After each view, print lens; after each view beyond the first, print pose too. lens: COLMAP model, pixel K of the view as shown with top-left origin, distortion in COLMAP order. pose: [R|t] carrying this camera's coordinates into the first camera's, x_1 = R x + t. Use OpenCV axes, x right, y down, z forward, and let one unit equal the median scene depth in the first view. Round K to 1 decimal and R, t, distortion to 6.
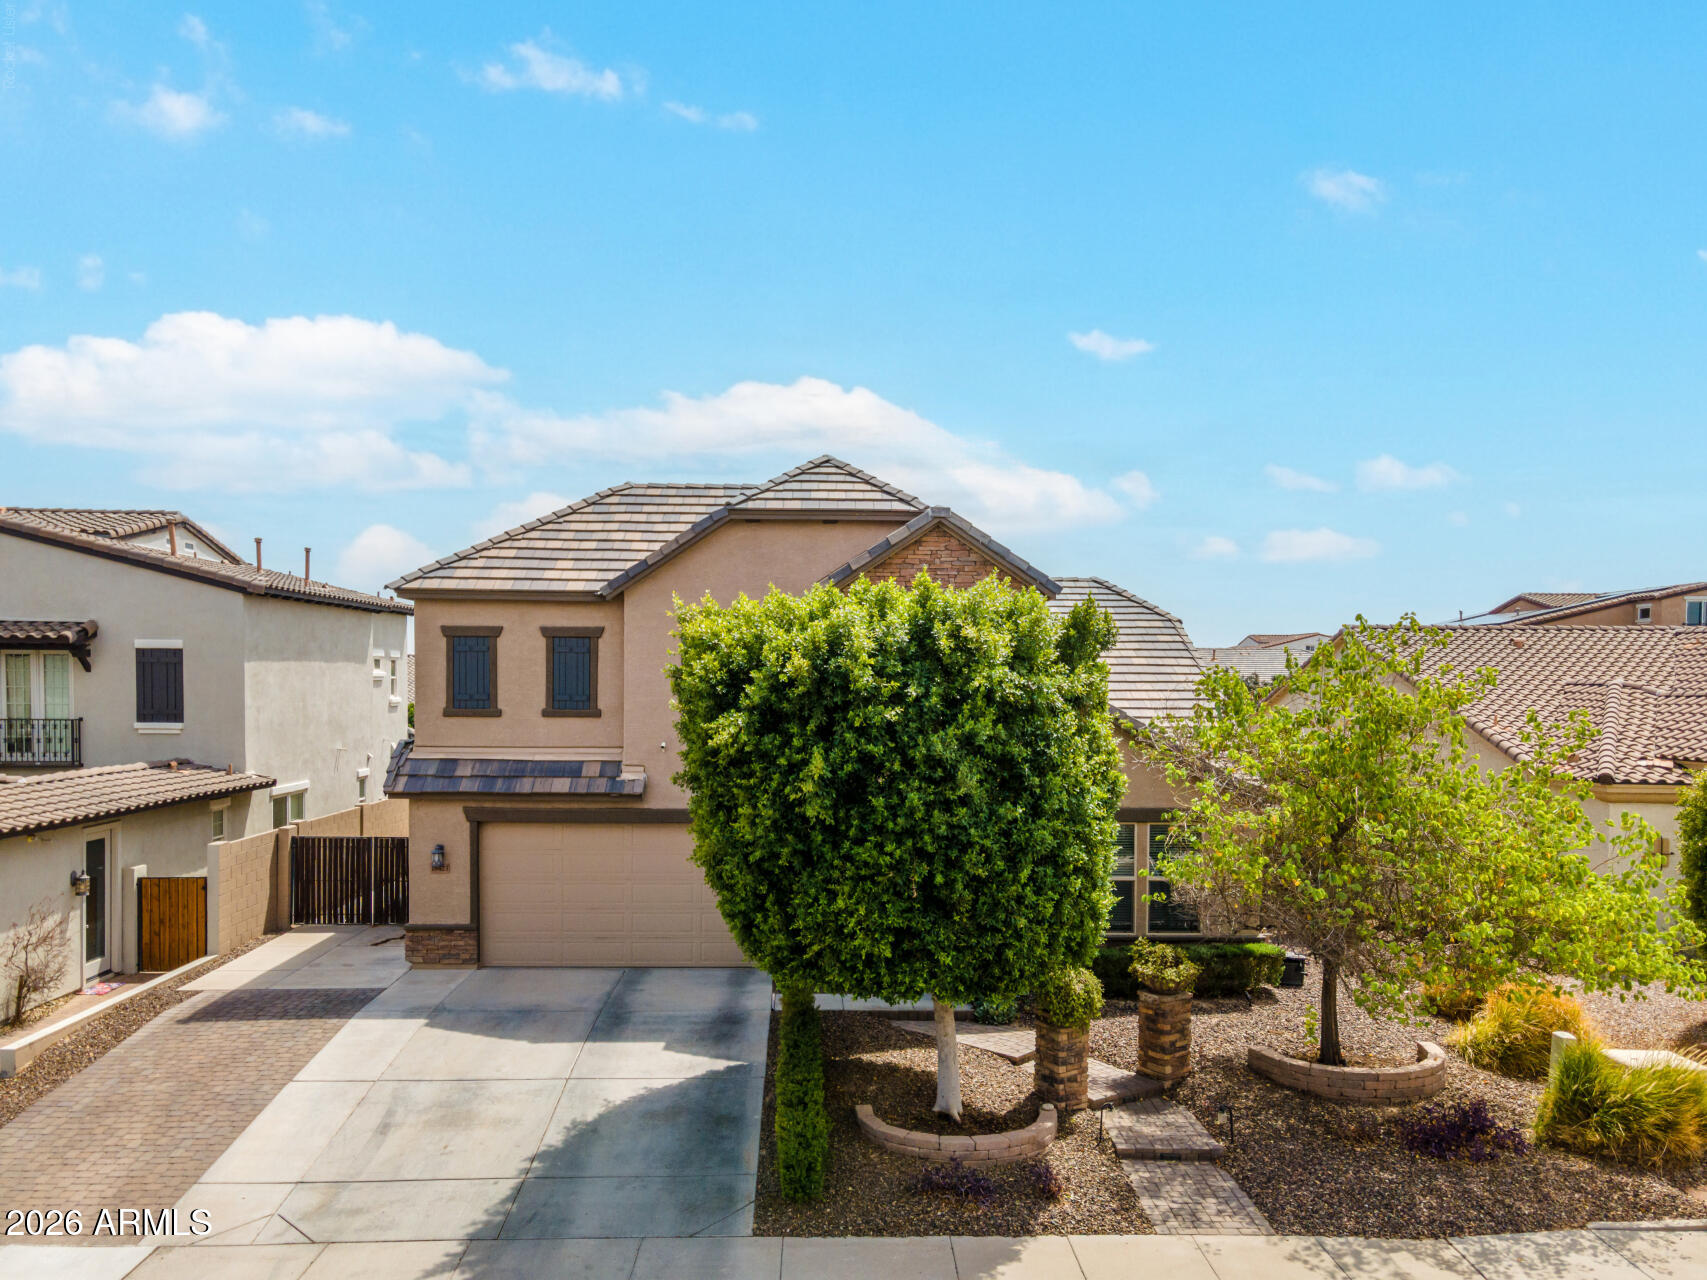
lens RADIAL K [[1279.2, 0, 847.1], [0, 1279.2, 731.6], [0, 0, 1]] dist [0.042953, 0.003859]
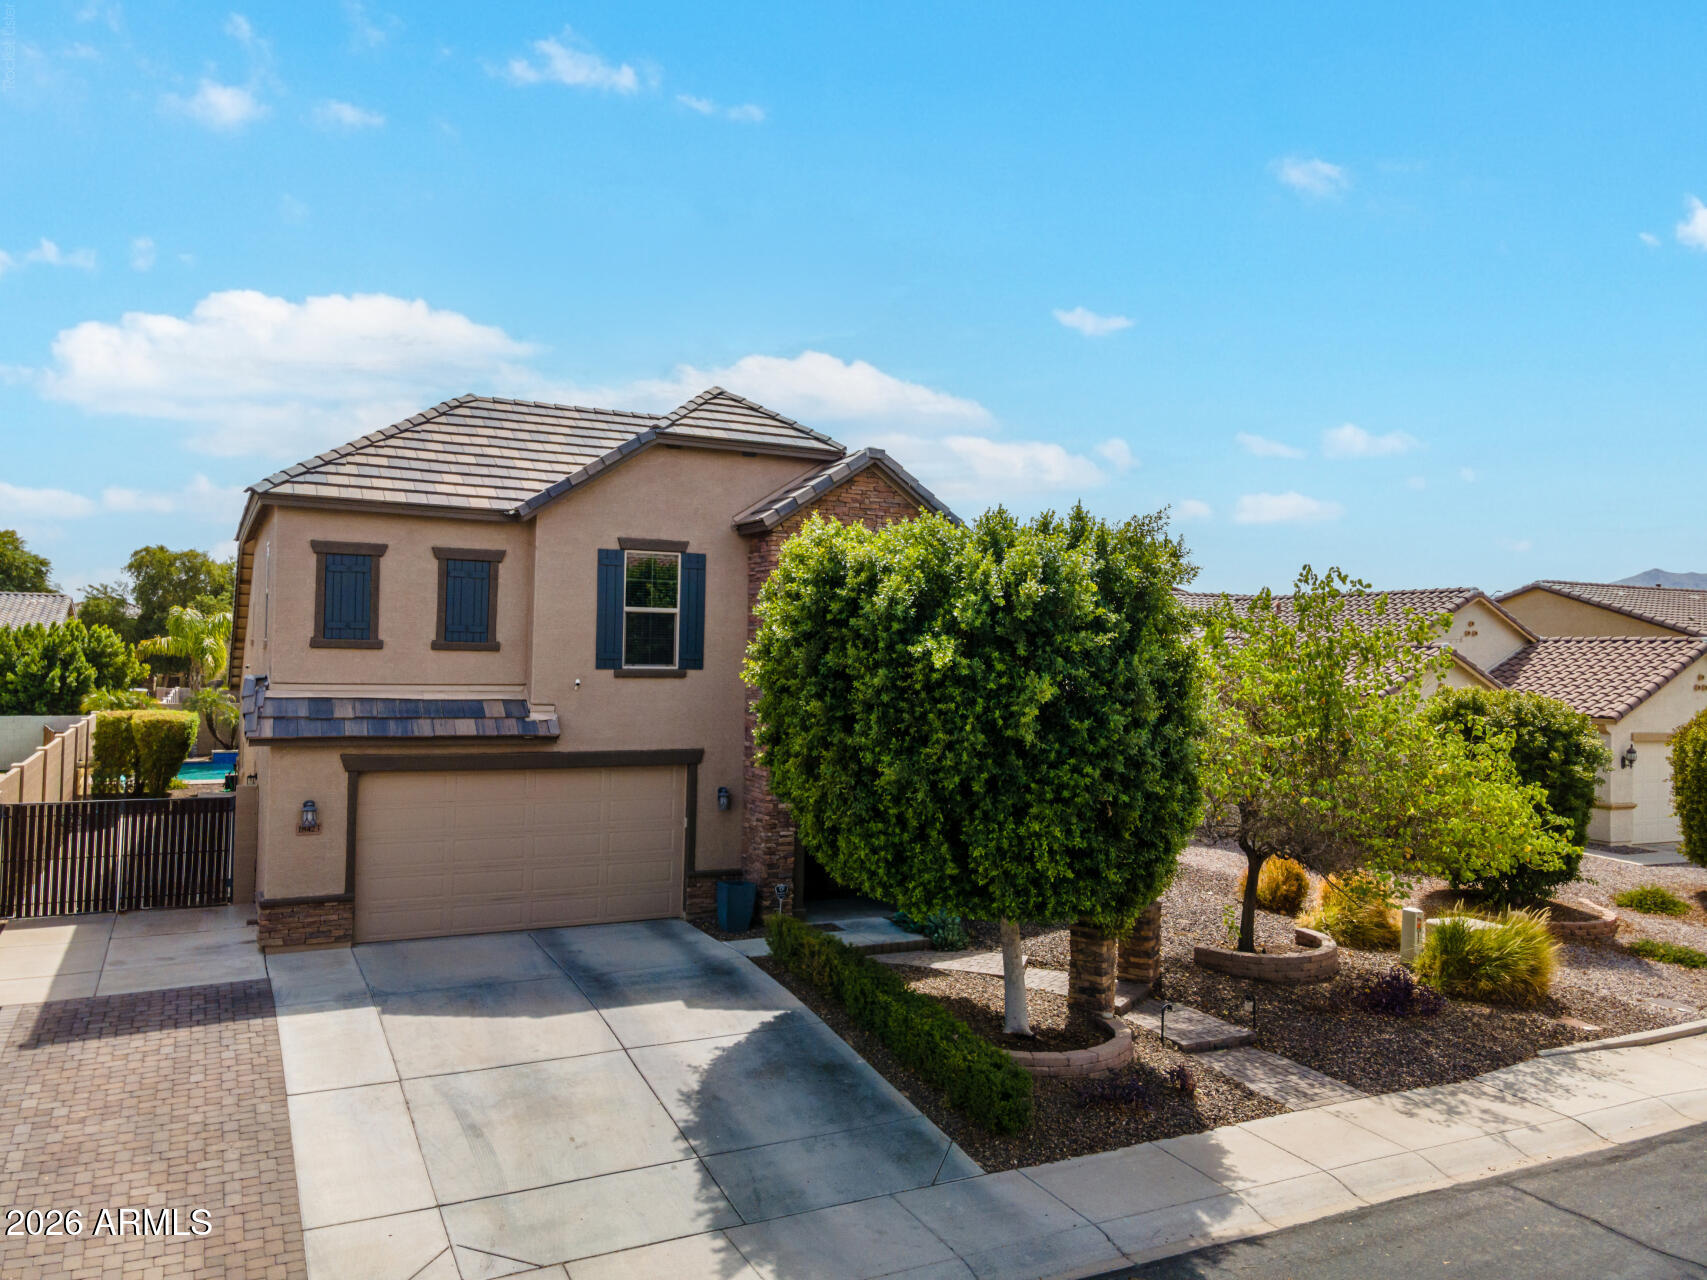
lens RADIAL K [[1250.0, 0, 853.5], [0, 1250.0, 640.0], [0, 0, 1]] dist [0.028406, 0.022671]
pose [[0.900500, 0.015821, 0.434567, -0.400043], [0.001104, 0.999252, -0.038667, 0.017463], [-0.434854, 0.035300, 0.899809, 0.119278]]
